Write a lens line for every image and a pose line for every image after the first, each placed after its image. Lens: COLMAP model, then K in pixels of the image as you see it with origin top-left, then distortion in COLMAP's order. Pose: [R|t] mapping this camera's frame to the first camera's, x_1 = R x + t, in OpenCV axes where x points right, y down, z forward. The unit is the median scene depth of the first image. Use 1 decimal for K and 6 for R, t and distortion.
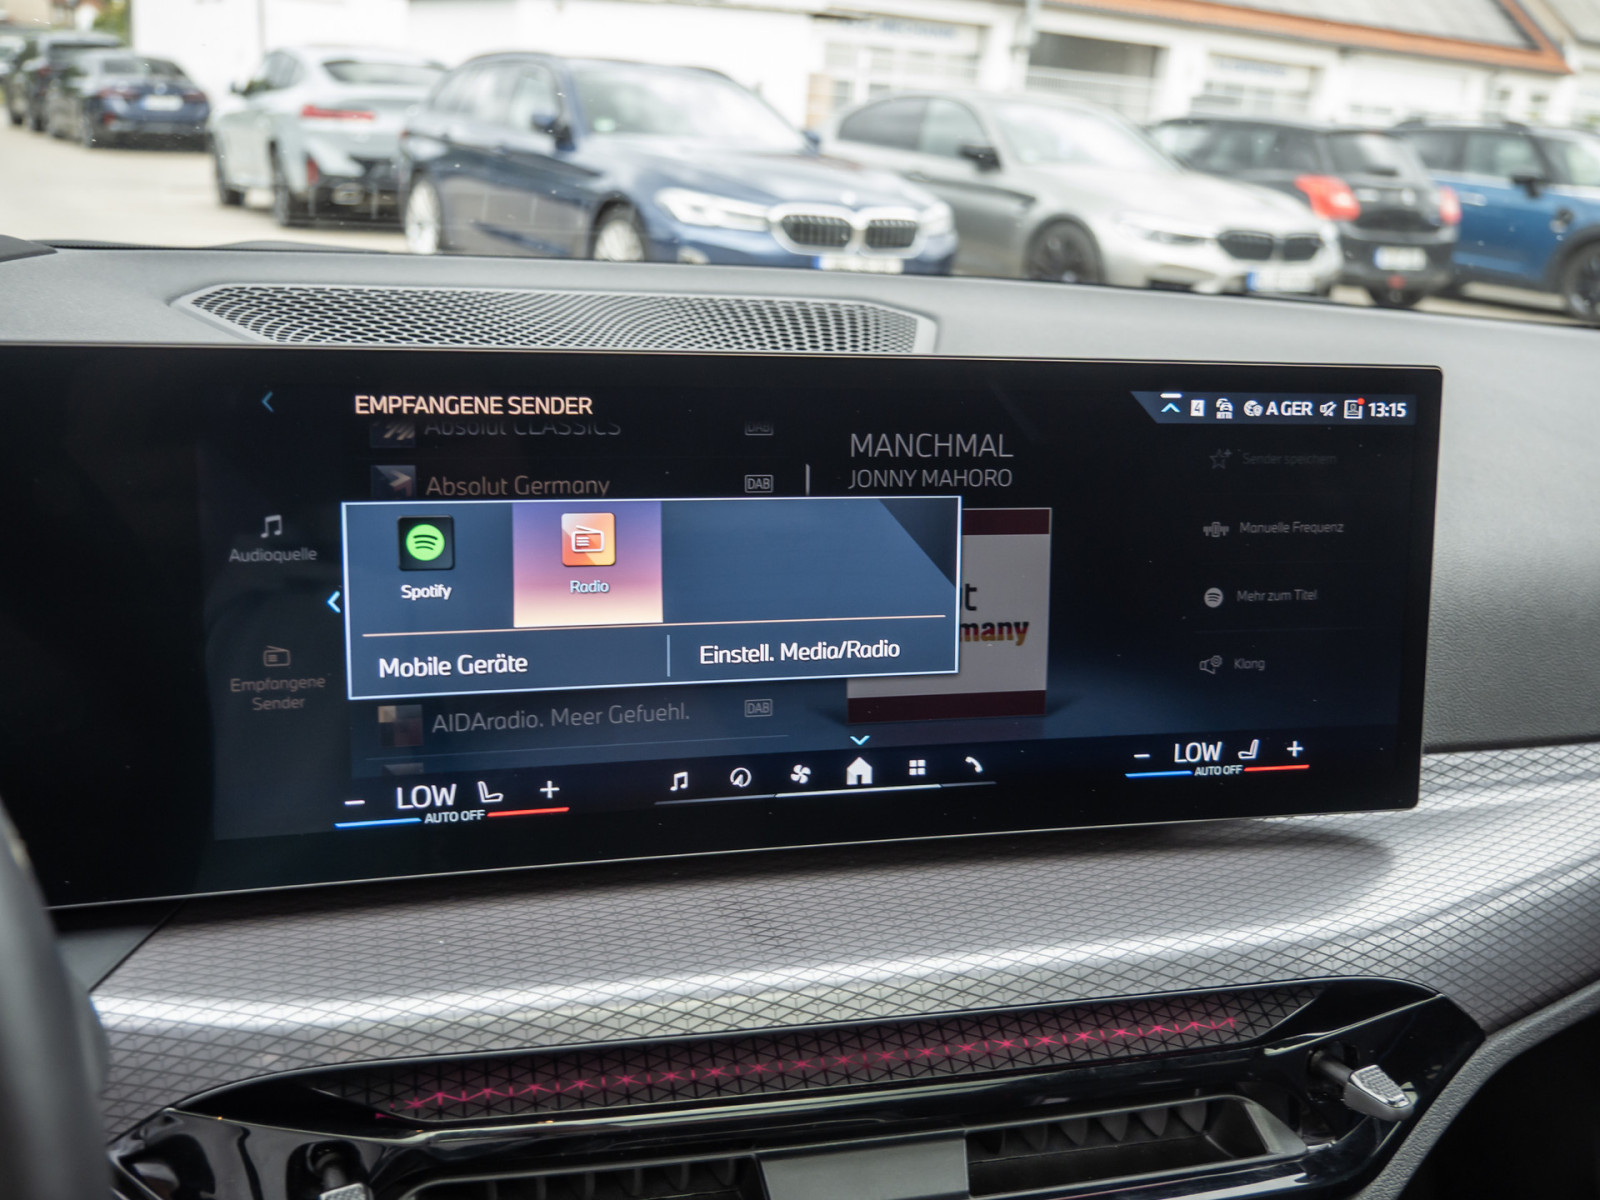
lens RADIAL K [[1578.5, 0, 800.0], [0, 1578.5, 600.0], [0, 0, 1]] dist [-0.014739, 0.016957]
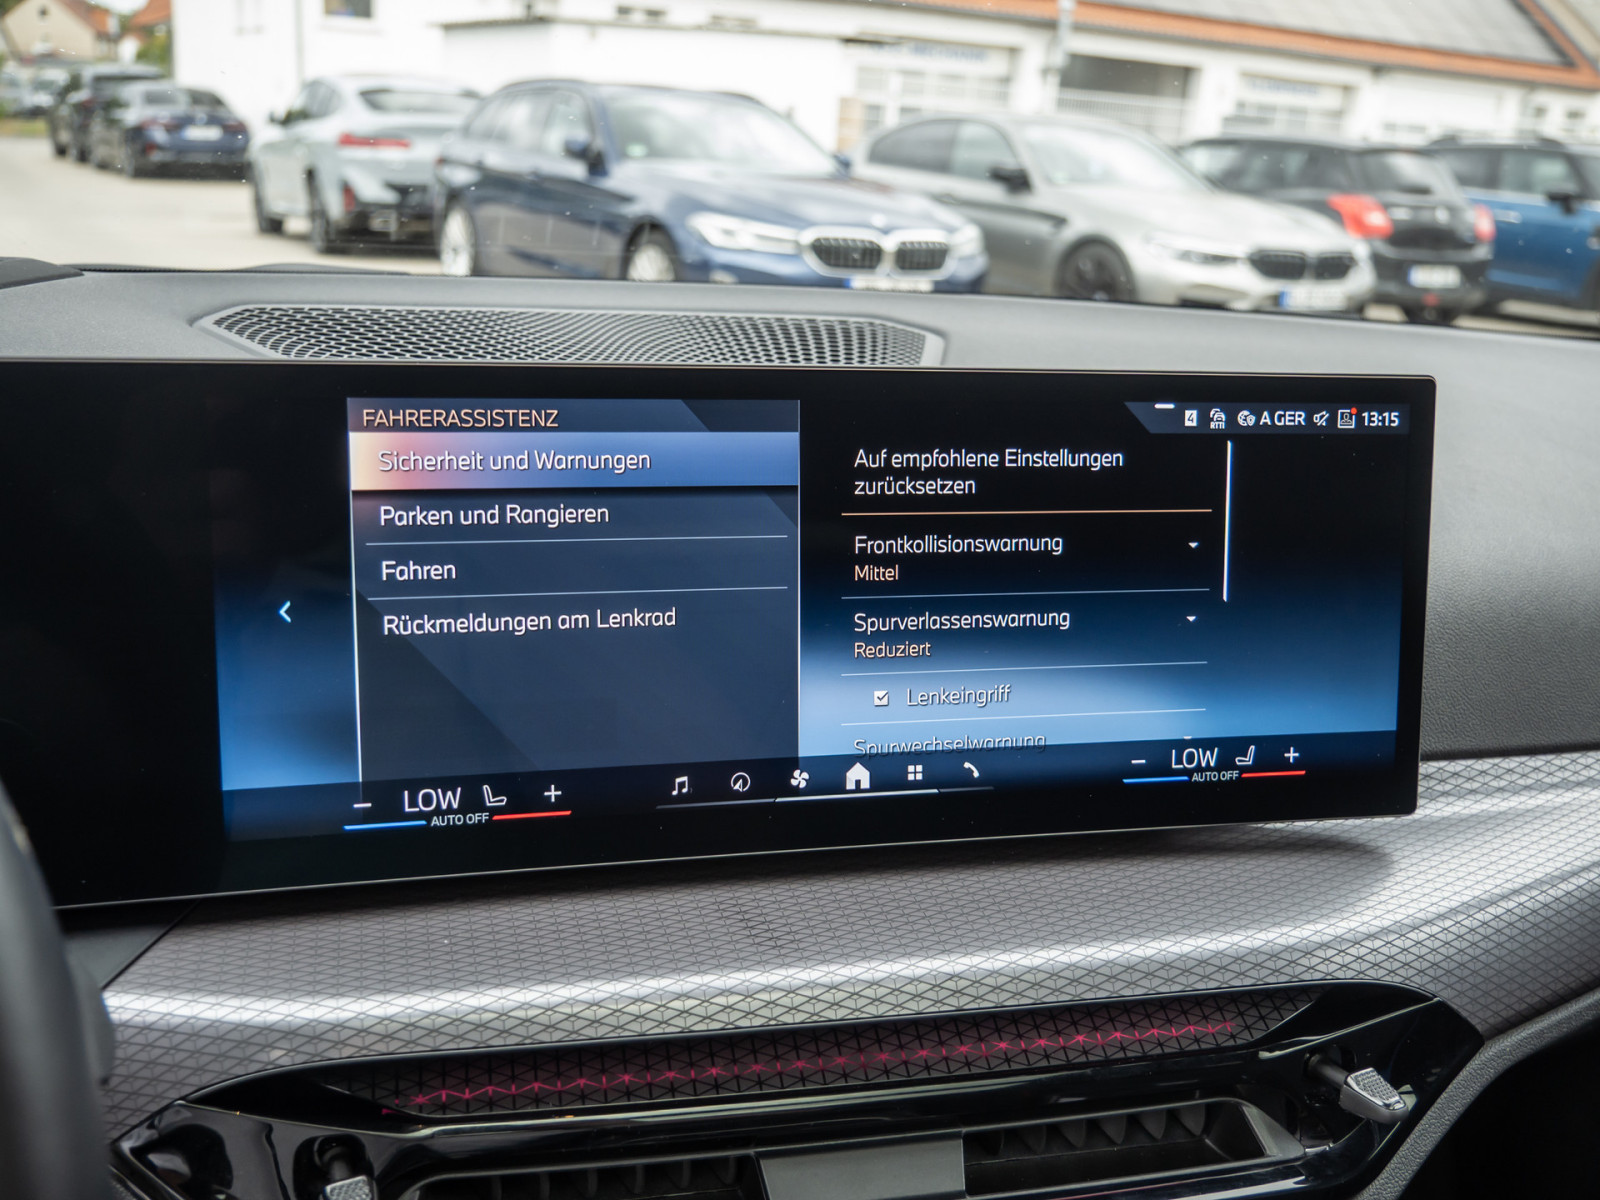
lens RADIAL K [[1578.5, 0, 800.0], [0, 1578.5, 600.0], [0, 0, 1]] dist [-0.014739, 0.016957]
pose [[0.999744, -0.003115, -0.022414, 0.022272], [0.002797, 0.999895, -0.014189, 0.008793], [0.022456, 0.014122, 0.999648, -0.018428]]
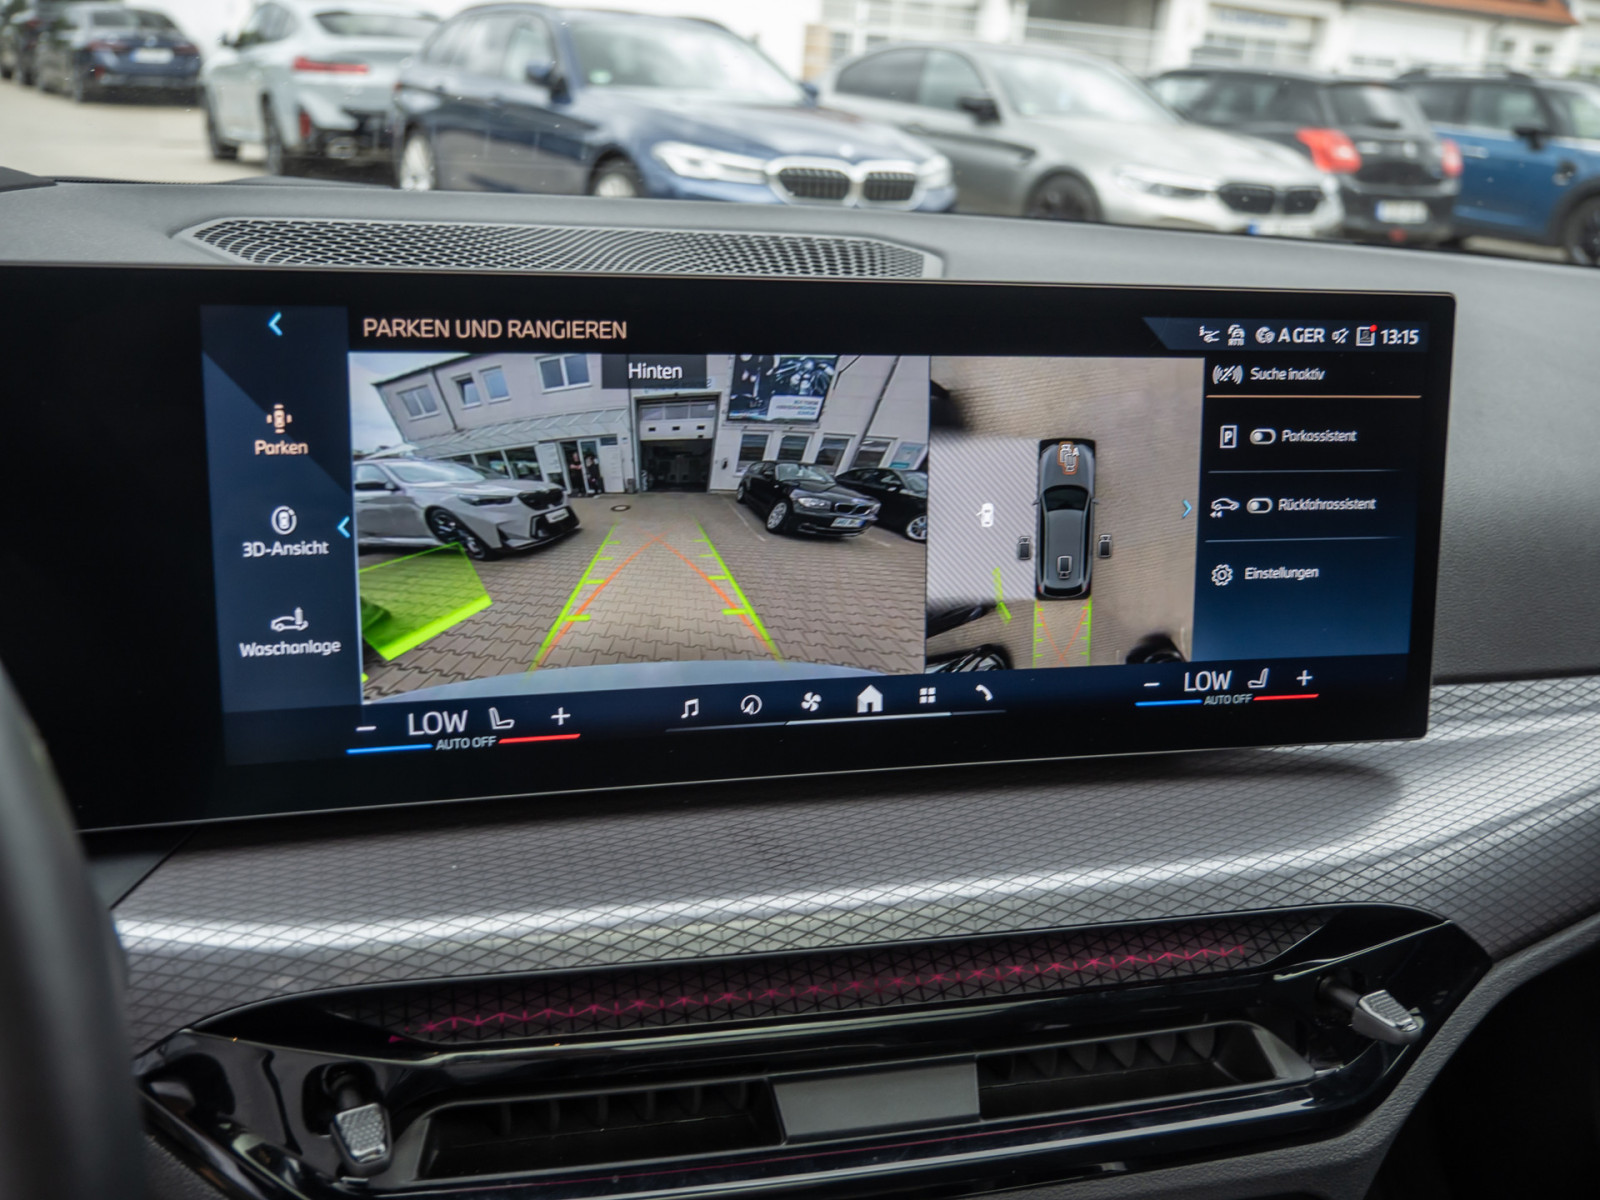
lens RADIAL K [[1579.3, 0, 800.0], [0, 1579.3, 600.0], [0, 0, 1]] dist [-0.012066, 0.013655]
pose [[0.999997, -0.001985, 0.001627, -0.007703], [0.001942, 0.999660, 0.026006, 0.018602], [-0.001678, -0.026002, 0.999660, 0.001493]]
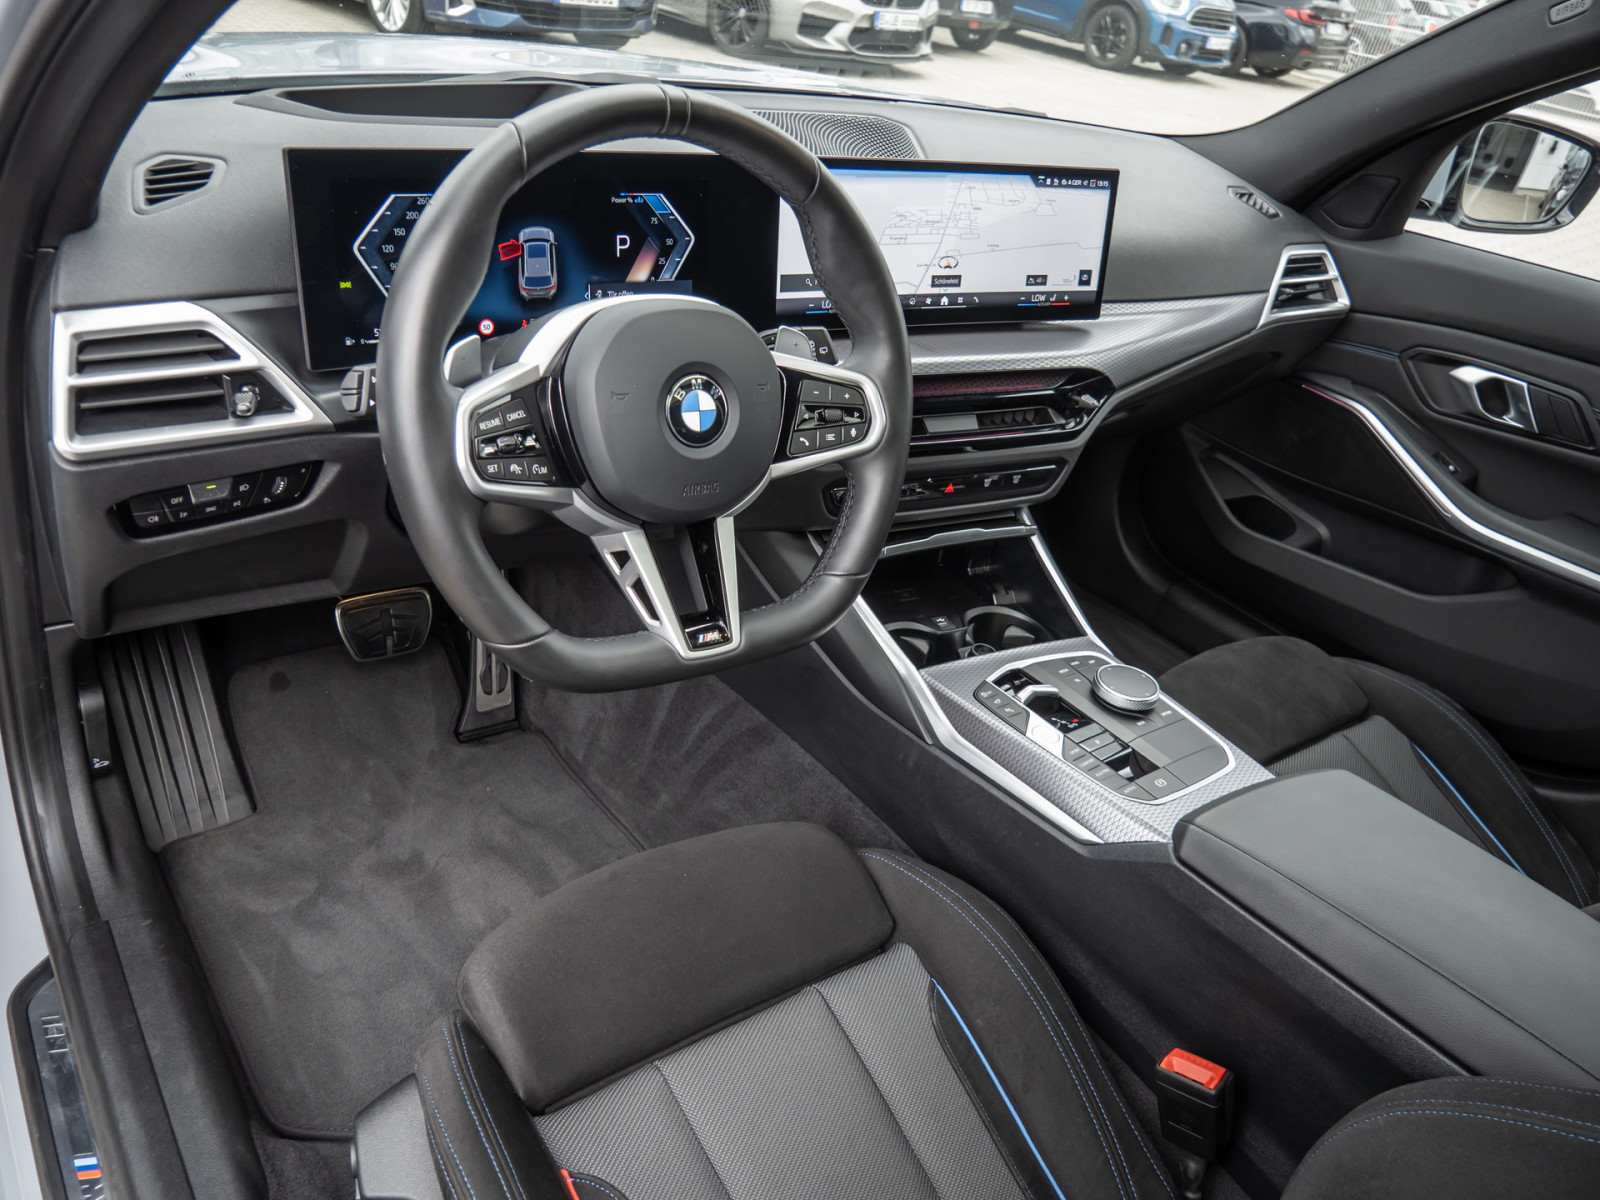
lens RADIAL K [[1241.1, 0, 800.0], [0, 1241.1, 600.0], [0, 0, 1]] dist [-0.024010, 0.007527]
pose [[0.967642, -0.049756, 0.247372, -0.827394], [-0.016852, 0.965434, 0.260102, 0.044946], [-0.251763, -0.255854, 0.933356, -1.293102]]
